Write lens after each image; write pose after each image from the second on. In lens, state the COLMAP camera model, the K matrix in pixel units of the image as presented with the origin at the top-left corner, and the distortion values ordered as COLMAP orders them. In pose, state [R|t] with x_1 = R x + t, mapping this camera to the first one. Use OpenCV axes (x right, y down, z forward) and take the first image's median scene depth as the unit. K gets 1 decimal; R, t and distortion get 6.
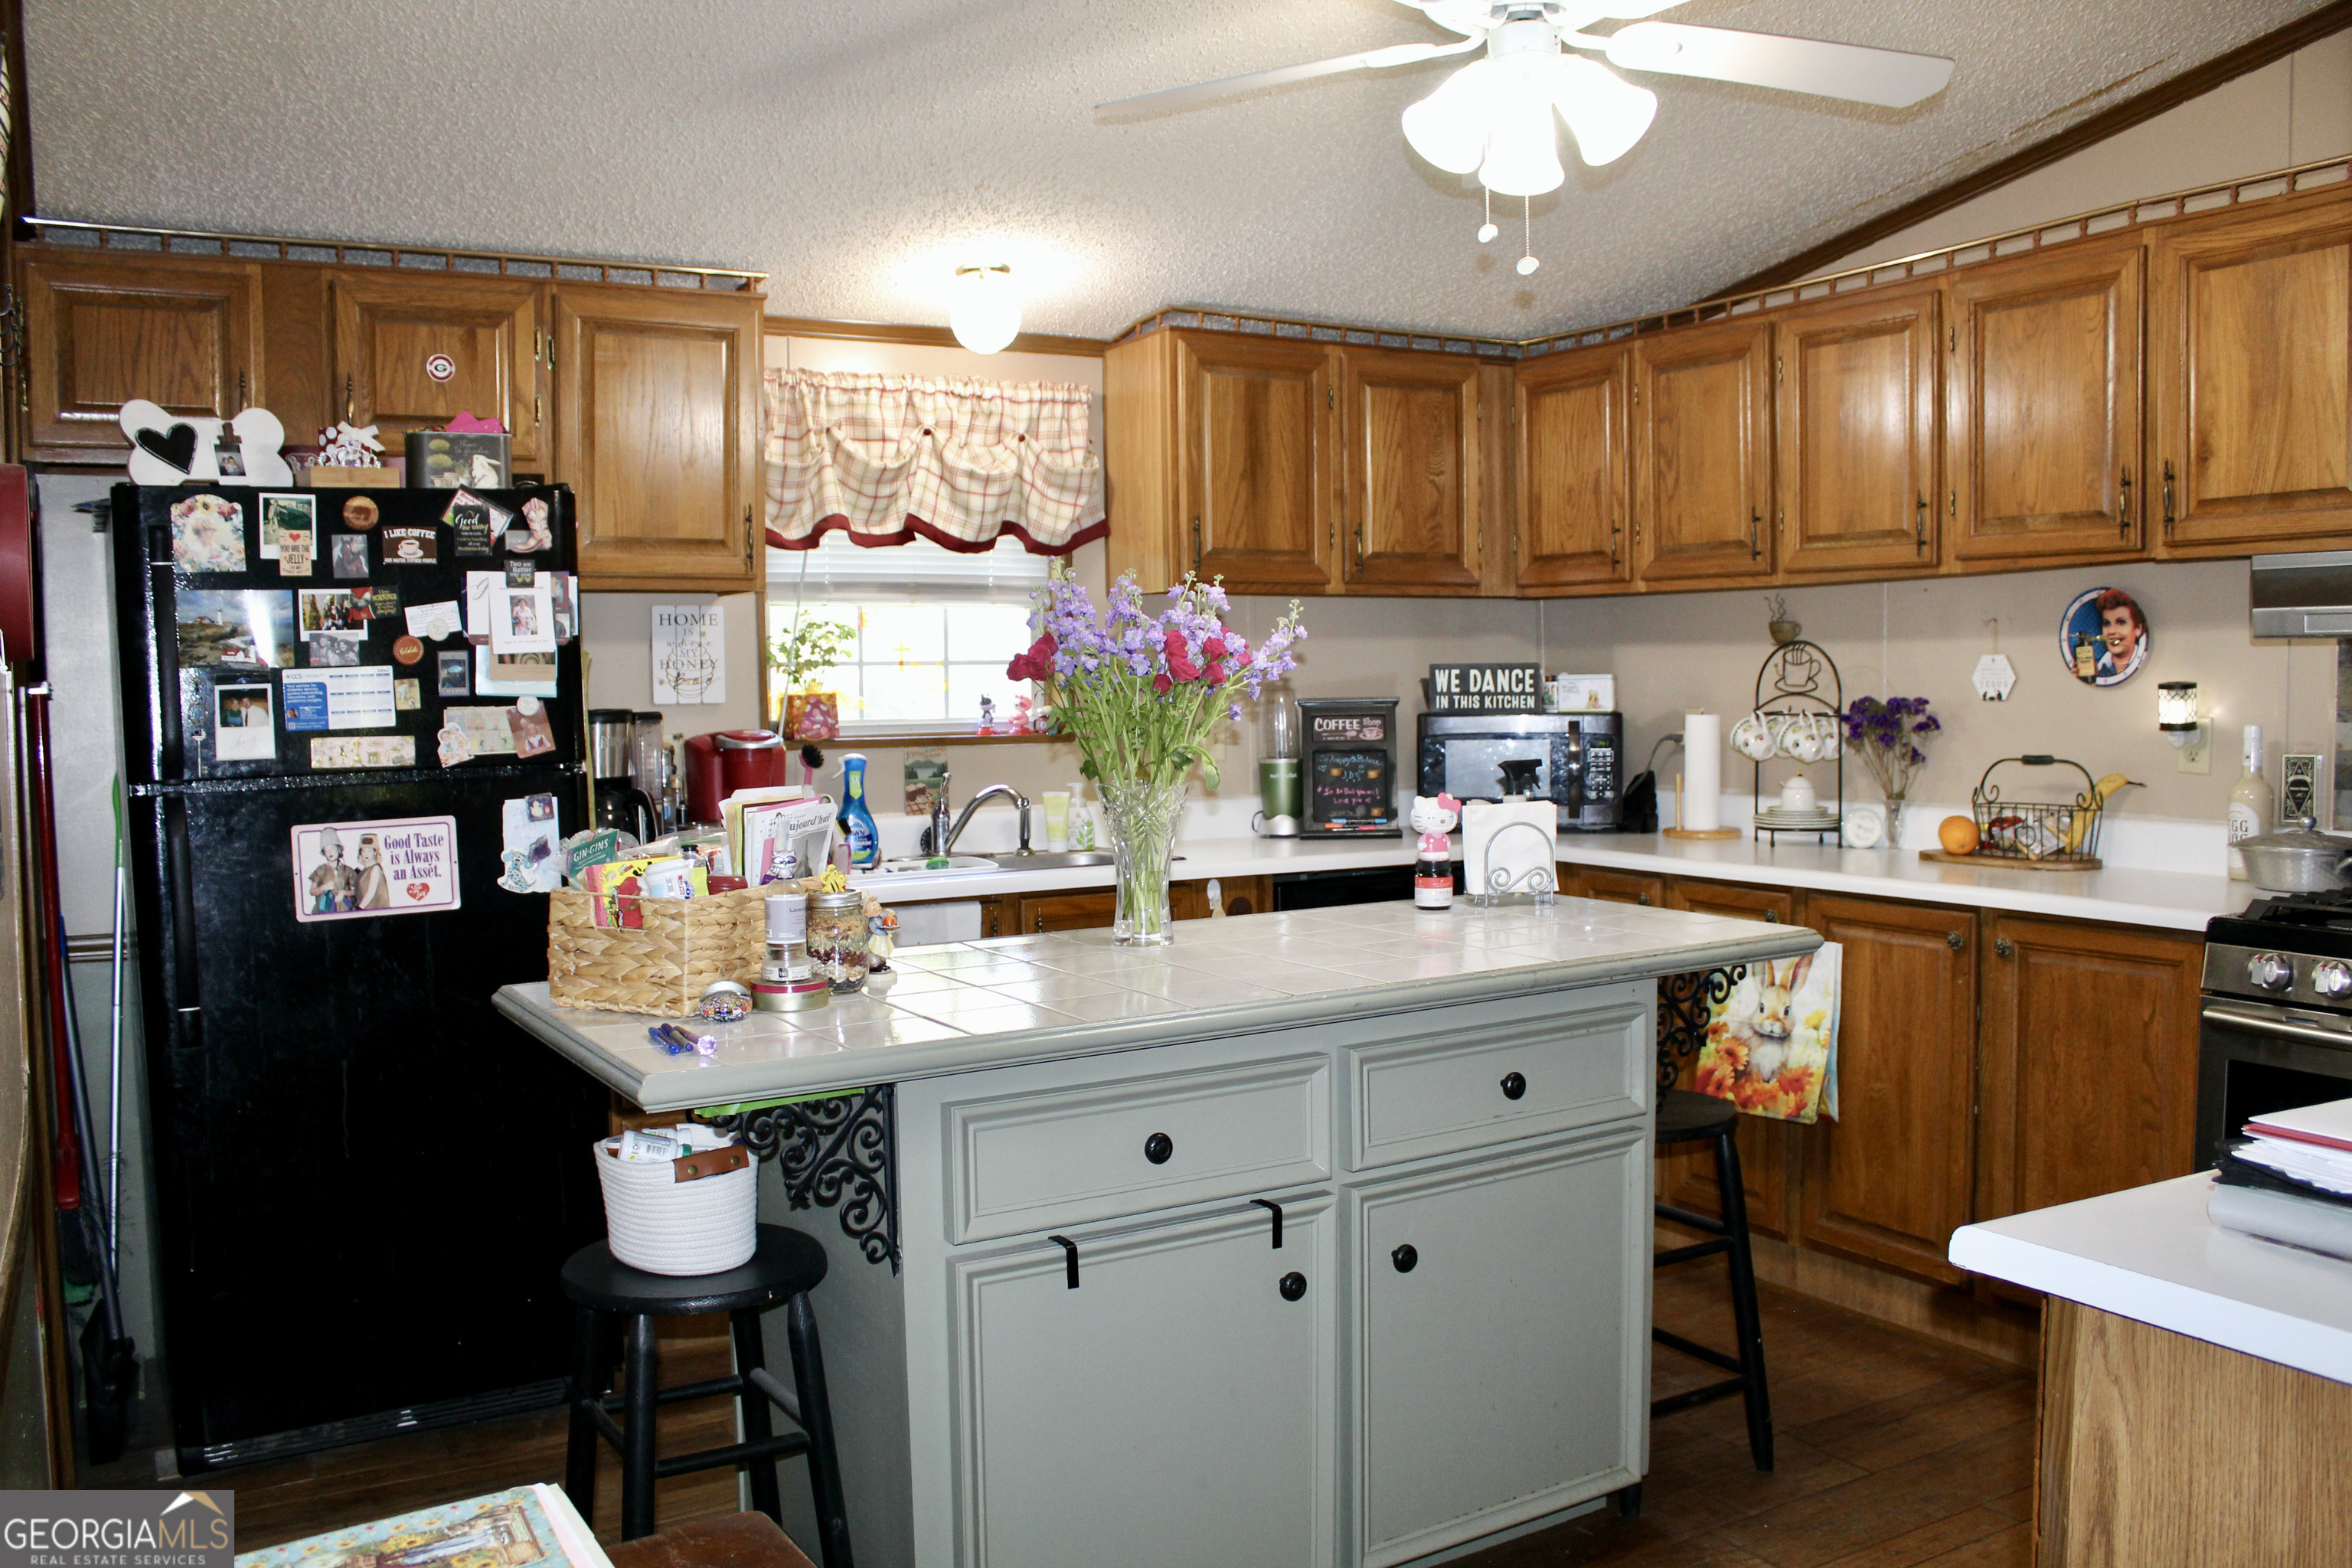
lens RADIAL K [[1970.4, 0, 1189.2], [0, 1970.4, 793.6], [0, 0, 1]] dist [-0.134242, 0.093229]
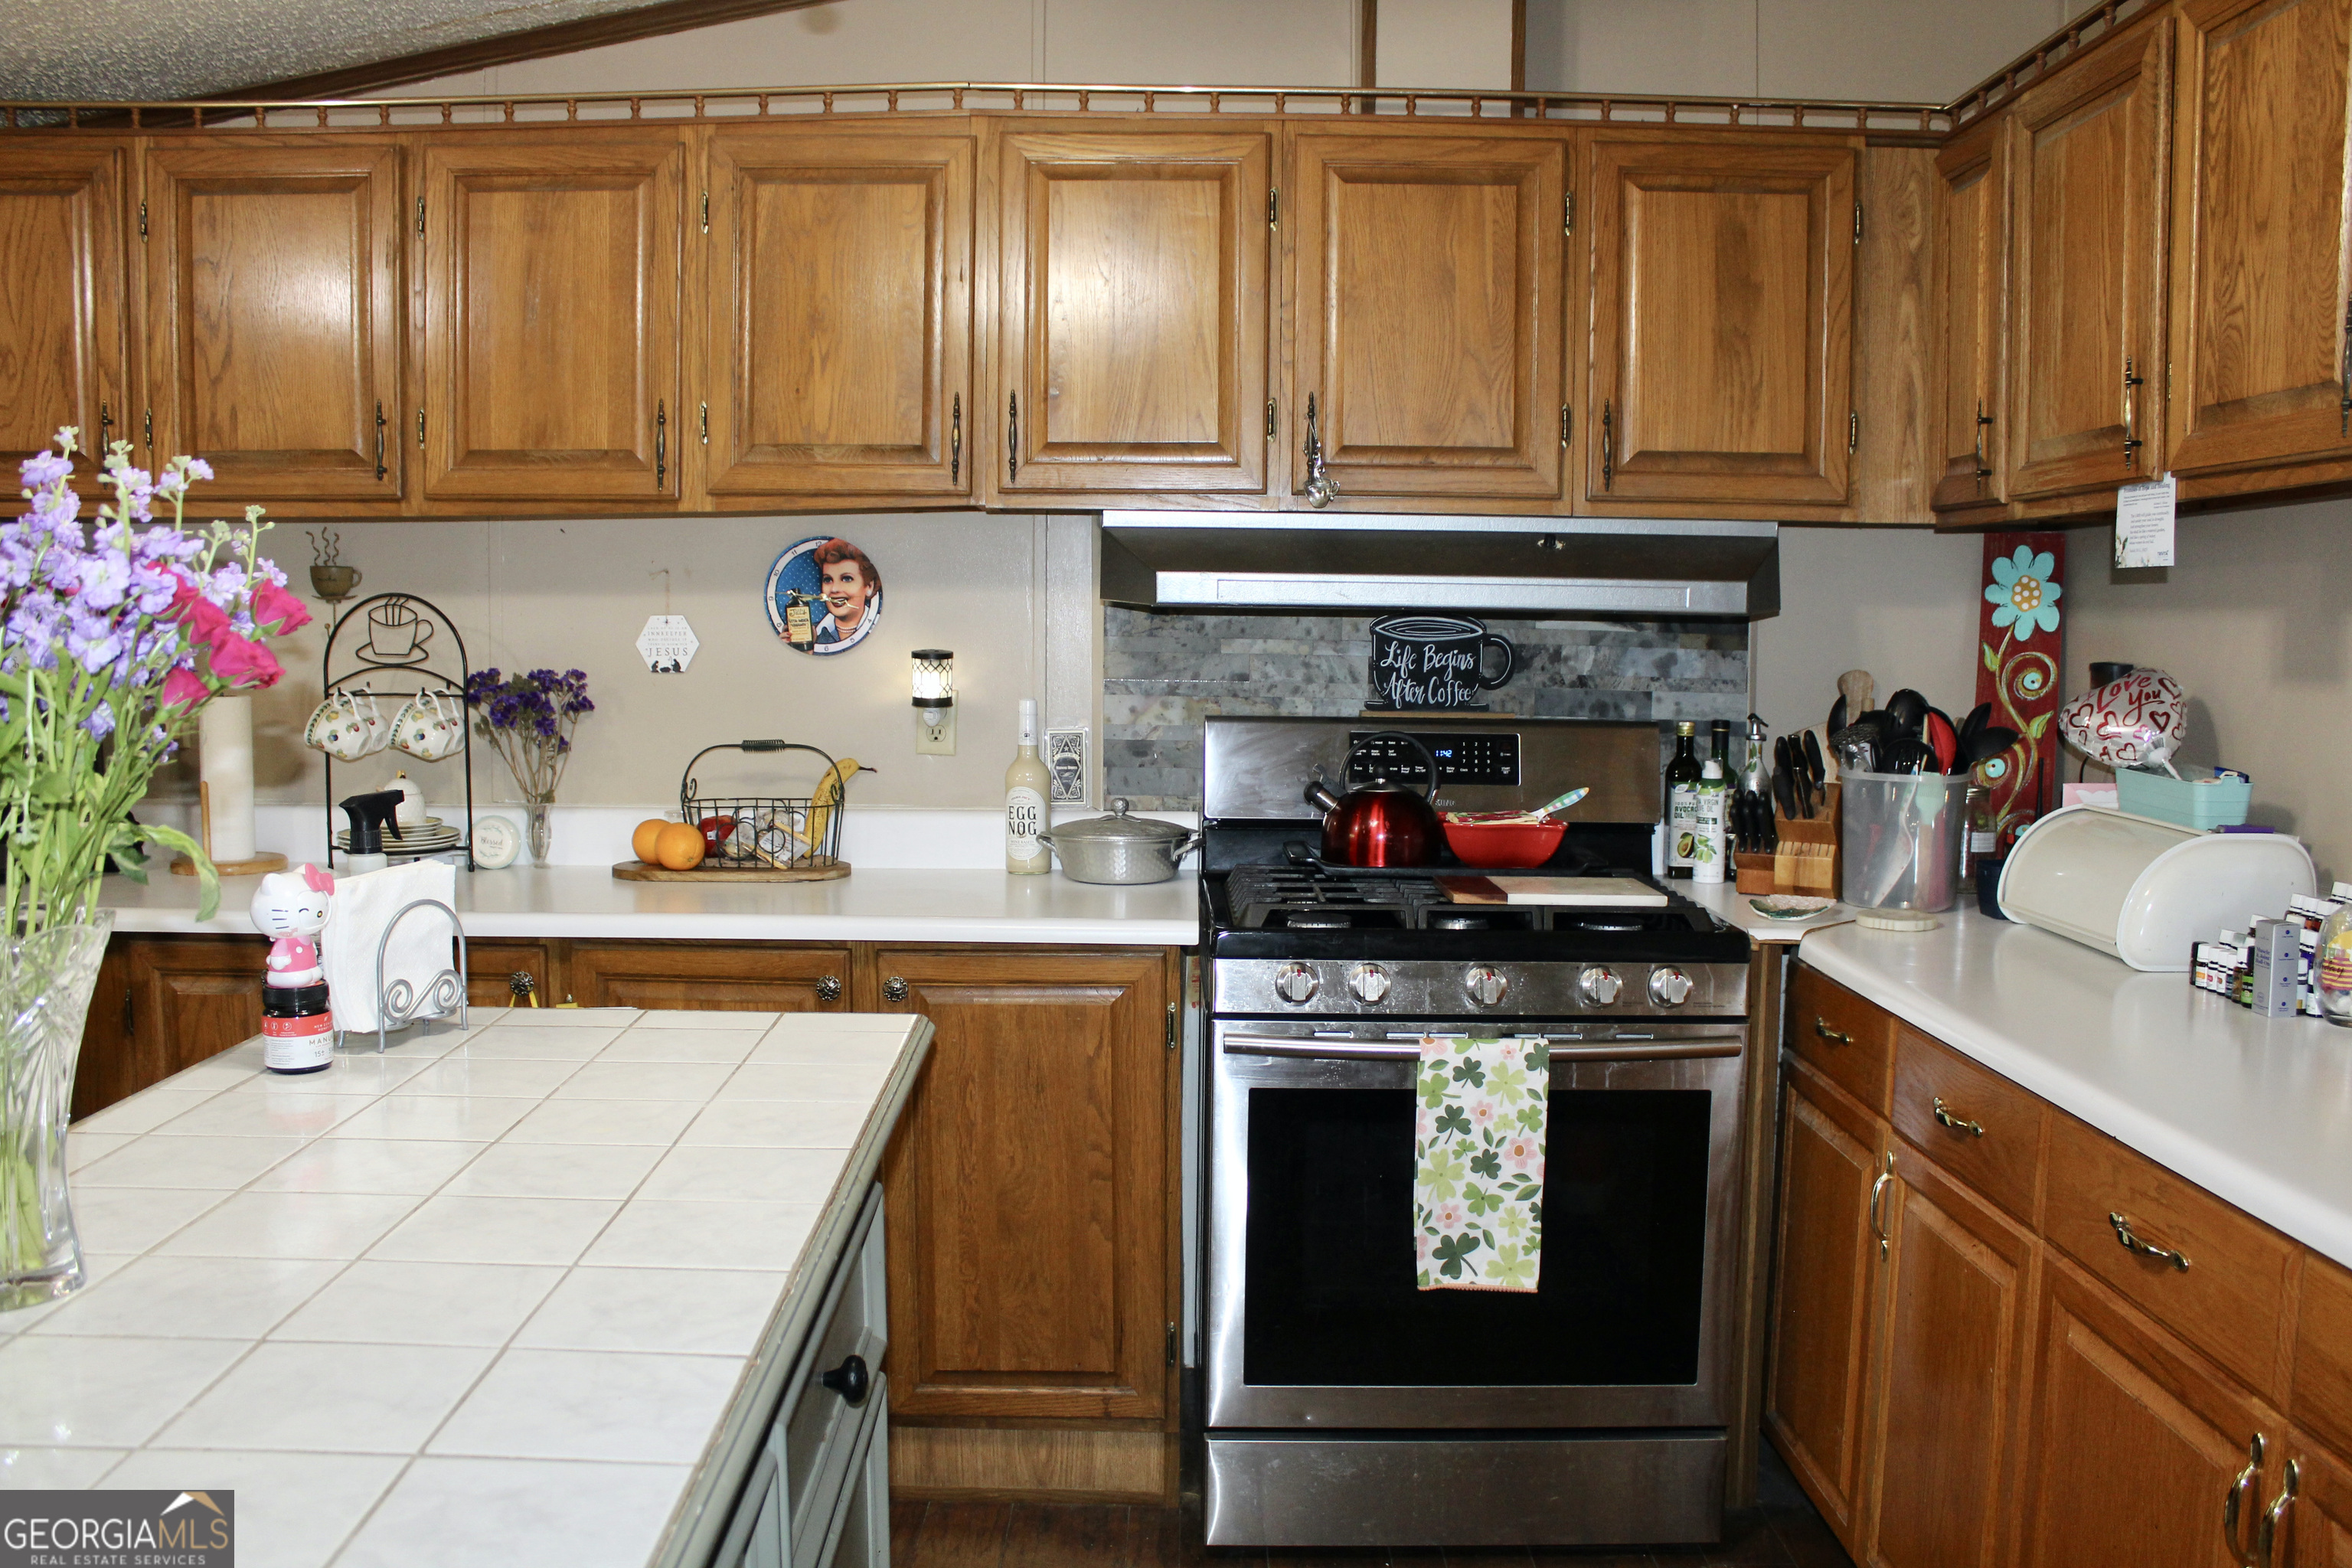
lens RADIAL K [[1970.4, 0, 1173.4], [0, 1970.4, 786.2], [0, 0, 1]] dist [-0.134242, 0.093229]
pose [[0.514548, -0.060240, 0.855343, -0.180604], [0.038263, 0.998149, 0.047280, -0.033017], [-0.856607, 0.008401, 0.515901, 0.423950]]
